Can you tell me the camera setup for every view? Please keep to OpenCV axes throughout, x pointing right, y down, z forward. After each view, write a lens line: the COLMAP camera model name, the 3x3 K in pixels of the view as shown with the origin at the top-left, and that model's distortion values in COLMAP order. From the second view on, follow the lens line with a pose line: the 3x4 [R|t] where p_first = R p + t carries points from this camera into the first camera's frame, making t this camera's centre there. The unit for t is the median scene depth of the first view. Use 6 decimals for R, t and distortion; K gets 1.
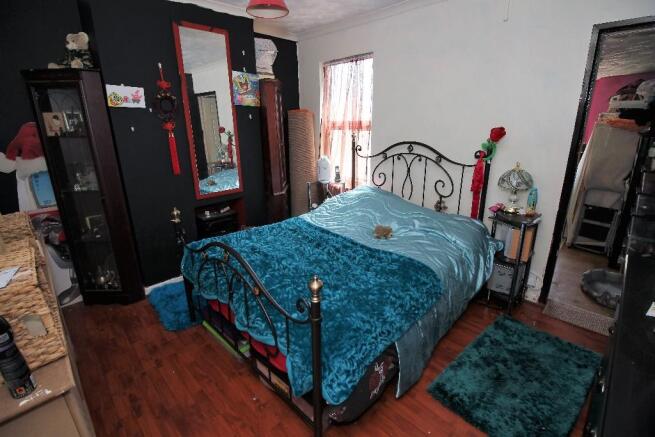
lens RADIAL K [[309.8, 0, 329.2], [0, 309.8, 216.0], [0, 0, 1]] dist [-0.024039, -0.002131]
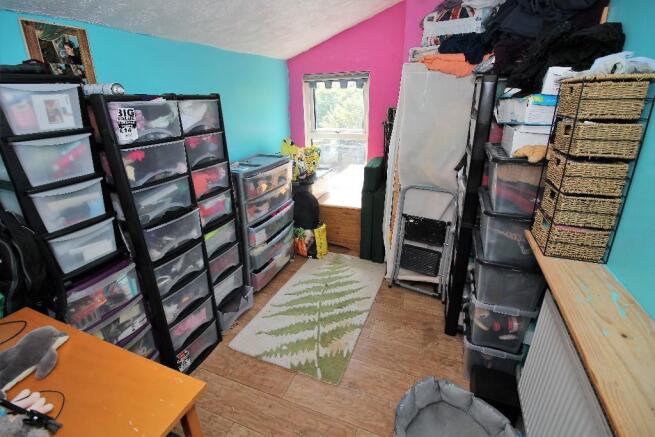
lens RADIAL K [[309.8, 0, 326.8], [0, 309.8, 220.4], [0, 0, 1]] dist [-0.024039, -0.002131]
pose [[0.923630, -0.141894, 0.356053, 0.536720], [0.117444, 0.989039, 0.089493, -0.103185], [-0.364848, -0.040842, 0.930171, 0.550213]]
